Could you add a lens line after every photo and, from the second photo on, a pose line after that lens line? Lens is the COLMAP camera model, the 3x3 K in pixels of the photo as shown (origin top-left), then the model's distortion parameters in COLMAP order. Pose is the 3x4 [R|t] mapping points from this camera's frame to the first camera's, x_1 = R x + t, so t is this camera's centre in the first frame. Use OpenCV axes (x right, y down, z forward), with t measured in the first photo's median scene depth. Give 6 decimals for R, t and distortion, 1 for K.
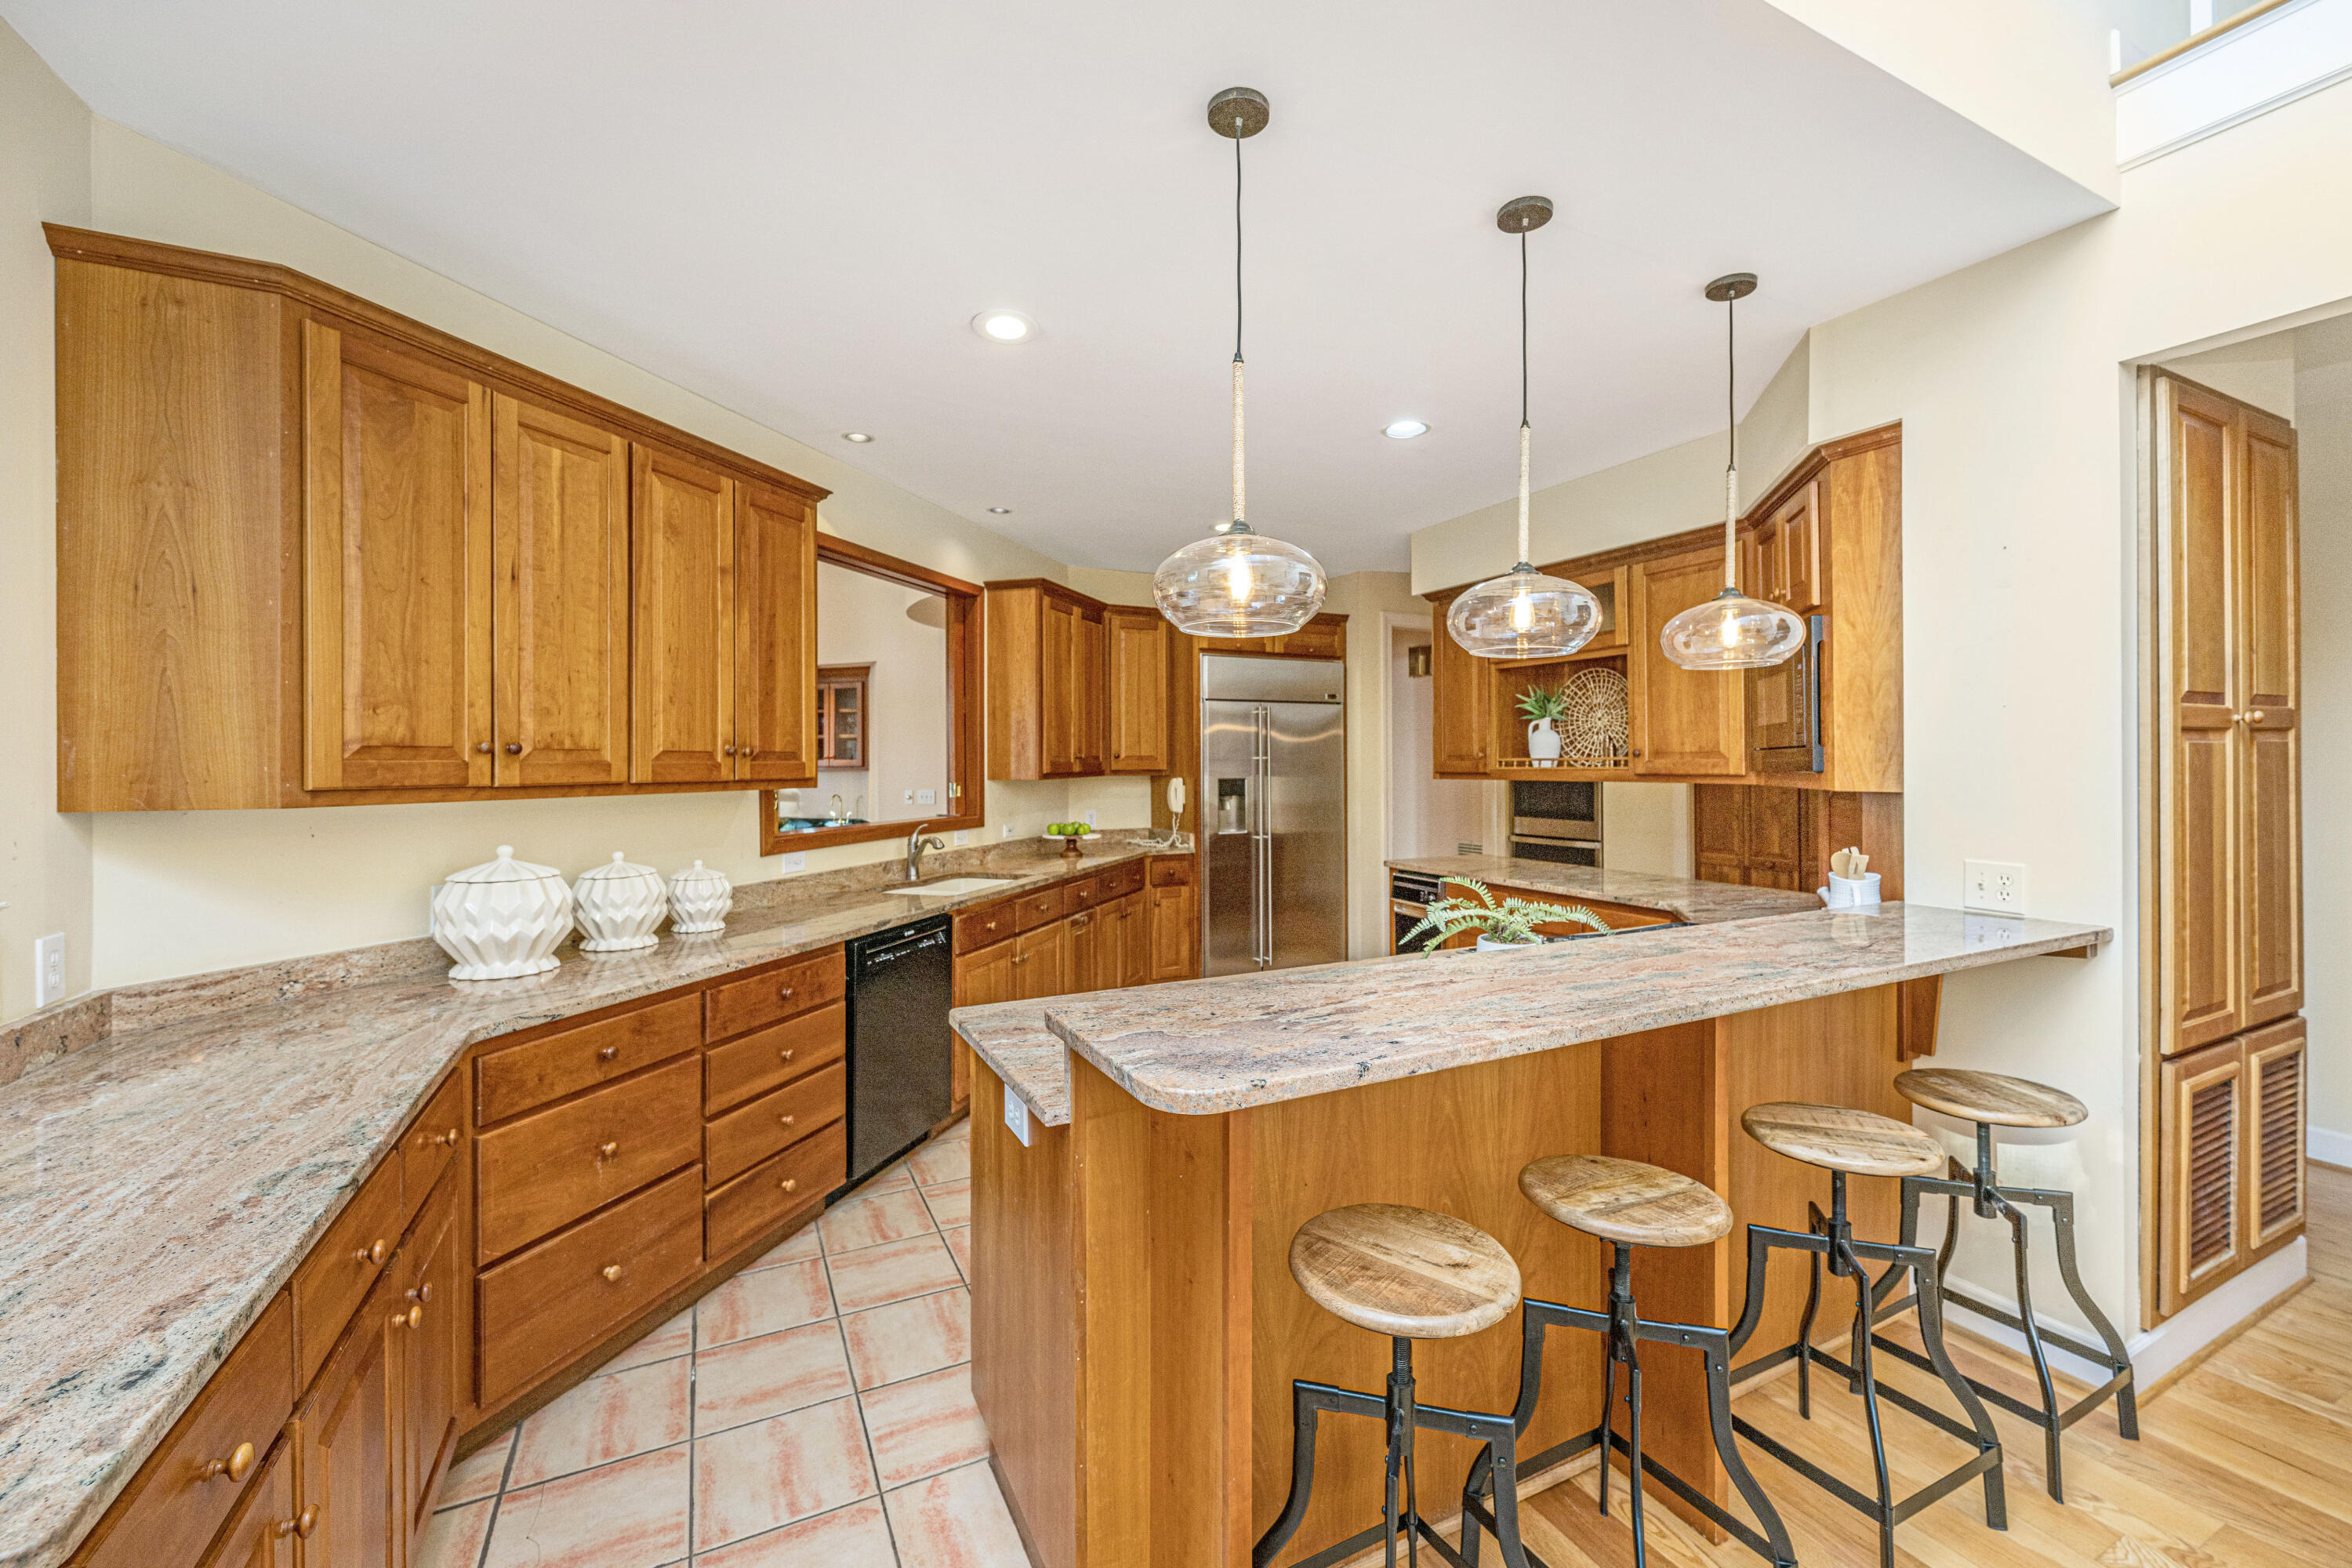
lens RADIAL K [[970.8, 0, 1167.1], [0, 970.8, 762.0], [0, 0, 1]] dist [-0.001062, -0.000060]
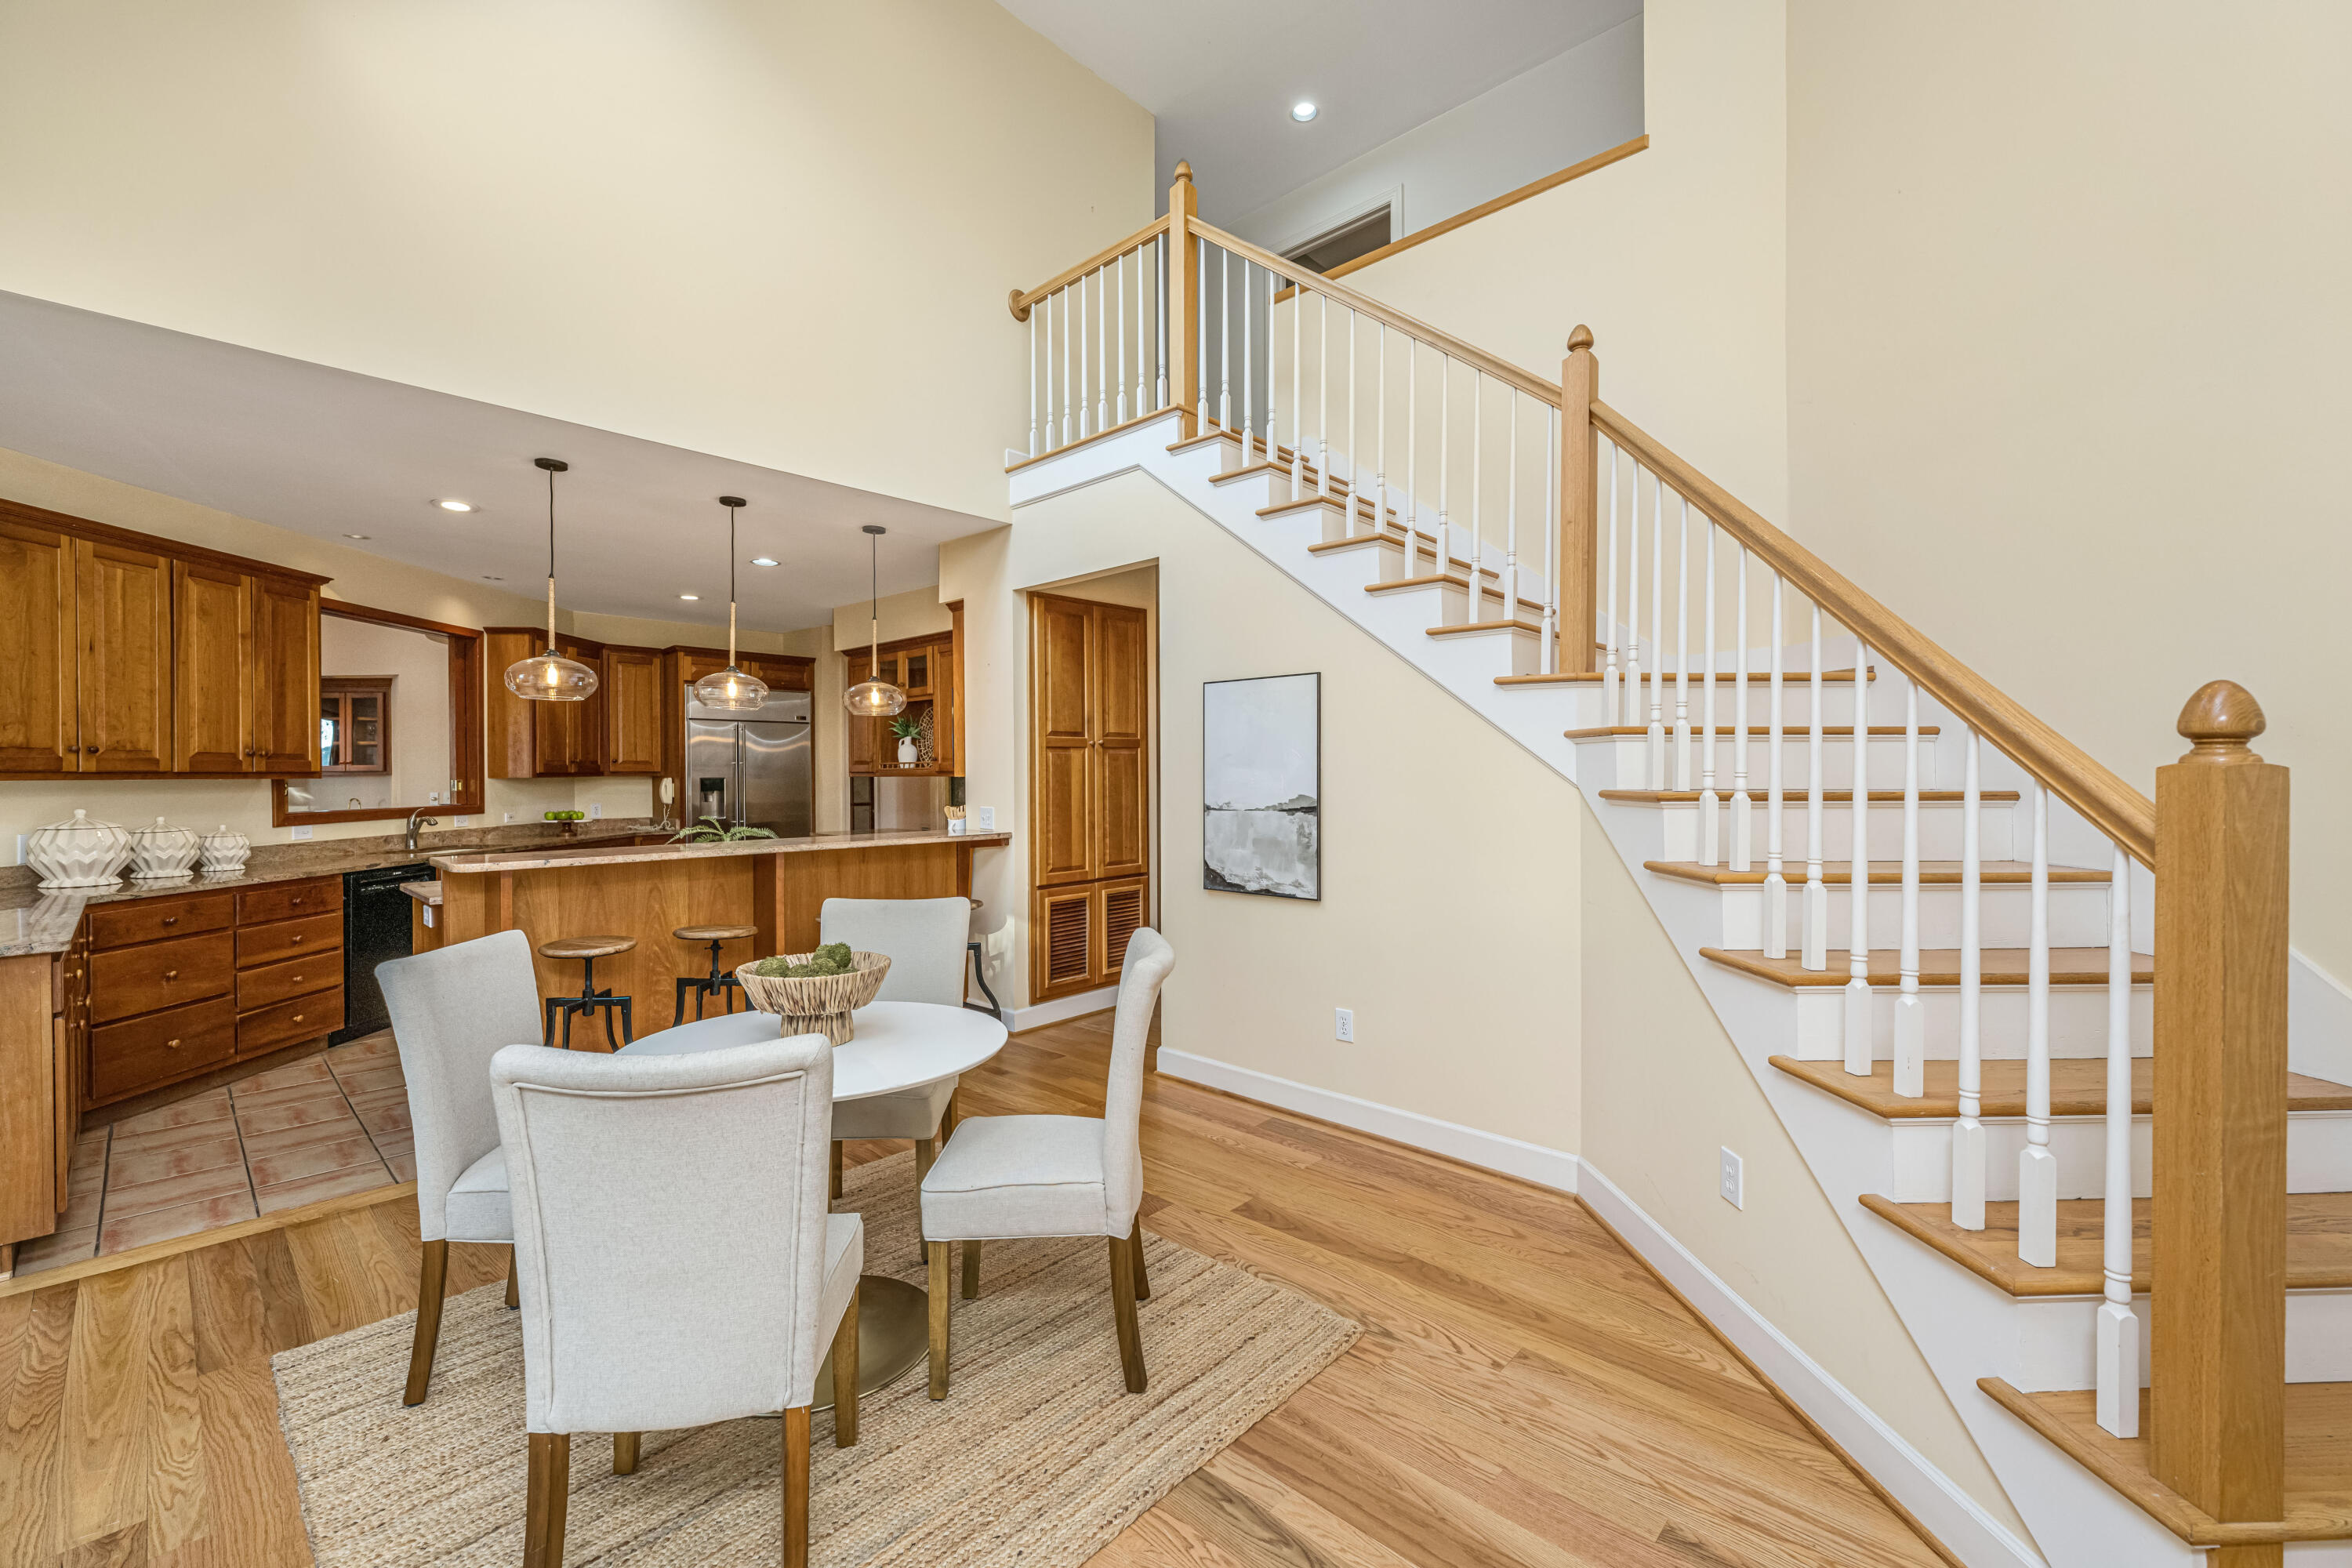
lens RADIAL K [[967.6, 0, 1180.6], [0, 967.6, 779.1], [0, 0, 1]] dist [-0.002468, 0.000155]
pose [[0.932758, -0.002051, 0.360498, 0.392792], [0.000007, 0.999984, 0.005671, 0.022492], [-0.360503, -0.005287, 0.932743, -1.005359]]
